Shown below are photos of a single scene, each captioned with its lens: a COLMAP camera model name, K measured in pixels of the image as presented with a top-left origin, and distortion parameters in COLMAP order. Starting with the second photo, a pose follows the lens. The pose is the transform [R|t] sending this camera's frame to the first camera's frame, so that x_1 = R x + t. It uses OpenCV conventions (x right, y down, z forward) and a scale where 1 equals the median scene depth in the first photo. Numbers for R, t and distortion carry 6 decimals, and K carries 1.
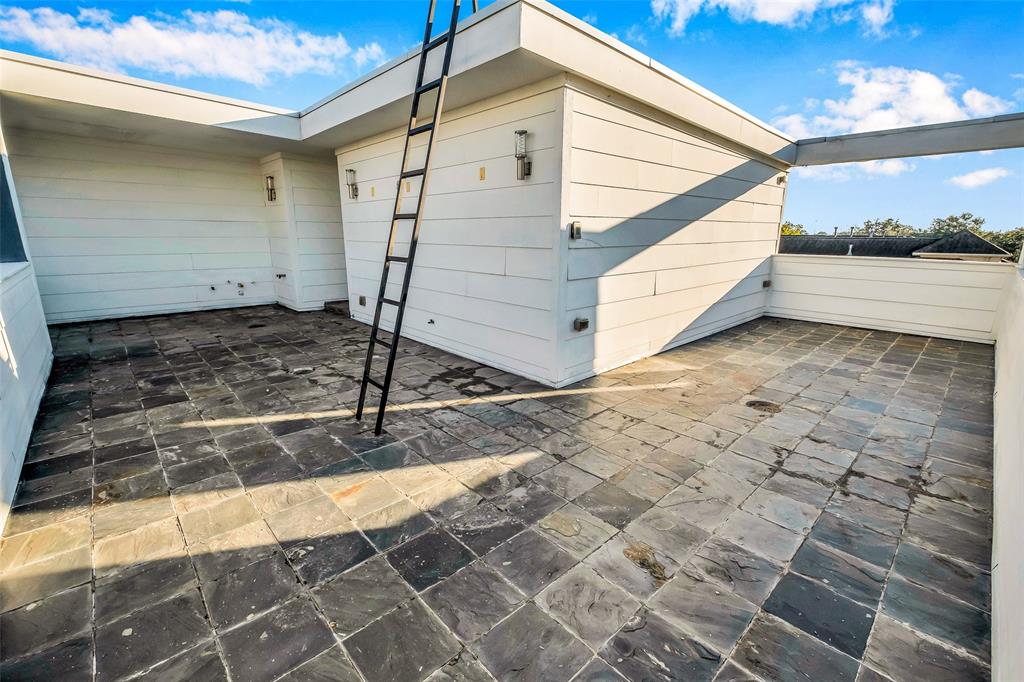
lens RADIAL K [[442.6, 0, 511.7], [0, 442.6, 338.4], [0, 0, 1]] dist [-0.003221, -0.000595]
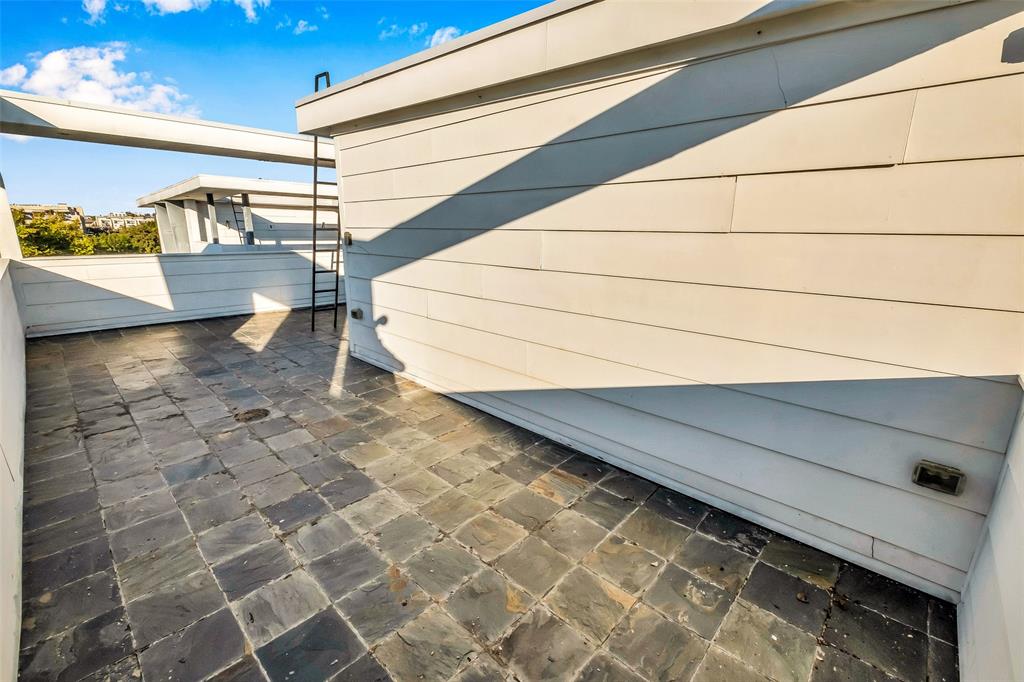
lens RADIAL K [[442.6, 0, 511.7], [0, 442.6, 338.4], [0, 0, 1]] dist [-0.003221, -0.000595]
pose [[0.061532, 0.240978, -0.968578, 1.794779], [-0.246376, 0.944055, 0.219225, -0.441793], [0.967219, 0.225145, 0.117460, 1.644611]]
